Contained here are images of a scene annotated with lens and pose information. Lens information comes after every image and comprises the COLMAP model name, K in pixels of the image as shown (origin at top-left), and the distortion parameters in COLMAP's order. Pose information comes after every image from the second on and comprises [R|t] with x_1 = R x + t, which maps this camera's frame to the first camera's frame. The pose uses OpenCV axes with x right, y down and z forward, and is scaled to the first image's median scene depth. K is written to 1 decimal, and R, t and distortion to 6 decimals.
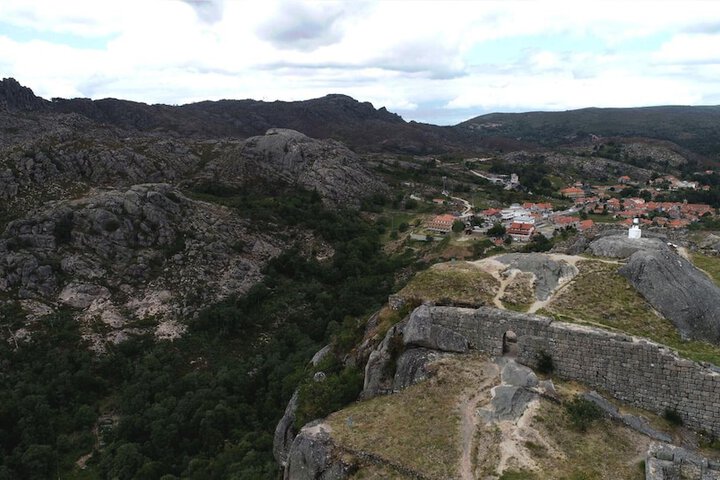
lens RADIAL K [[634.0, 0, 361.5], [0, 634.0, 217.6], [0, 0, 1]] dist [0.002200, 0.002346]
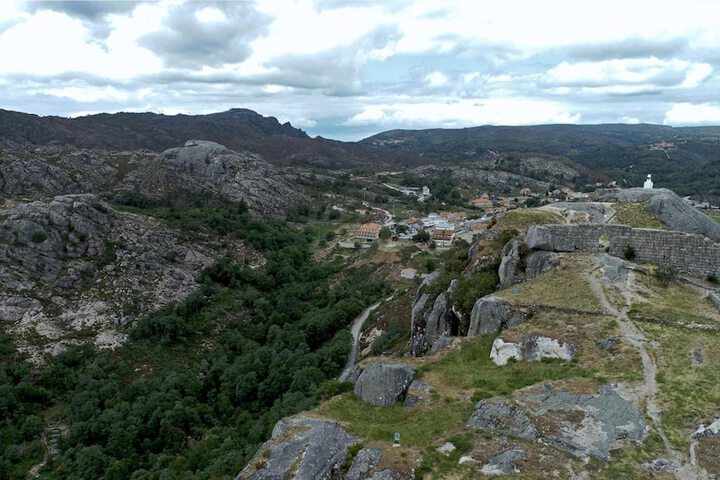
lens RADIAL K [[640.7, 0, 360.0], [0, 640.7, 240.0], [0, 0, 1]] dist [0.008708, -0.005987]
pose [[0.987777, -0.017880, 0.154844, -0.053354], [0.016857, 0.999827, 0.007916, 0.015710], [-0.154959, -0.005209, 0.987907, -0.038579]]
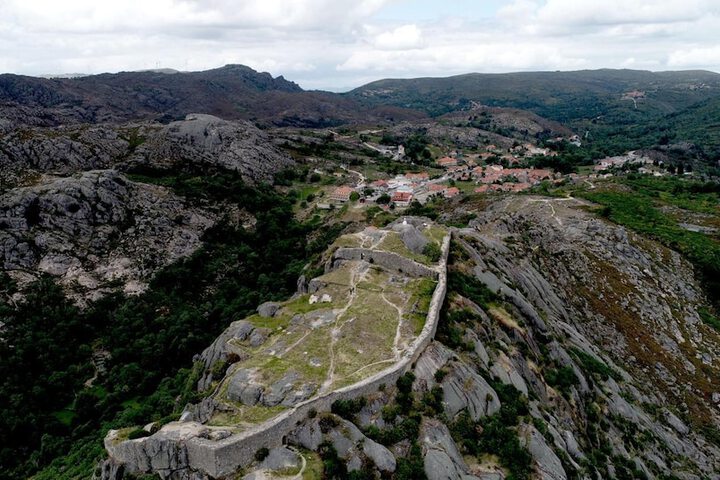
lens RADIAL K [[630.0, 0, 371.1], [0, 630.0, 223.2], [0, 0, 1]] dist [0.001750, -0.002778]
pose [[0.984213, -0.043465, 0.171567, -0.034335], [0.030953, 0.996707, 0.074946, -0.026960], [-0.174259, -0.068453, 0.982318, -0.258732]]
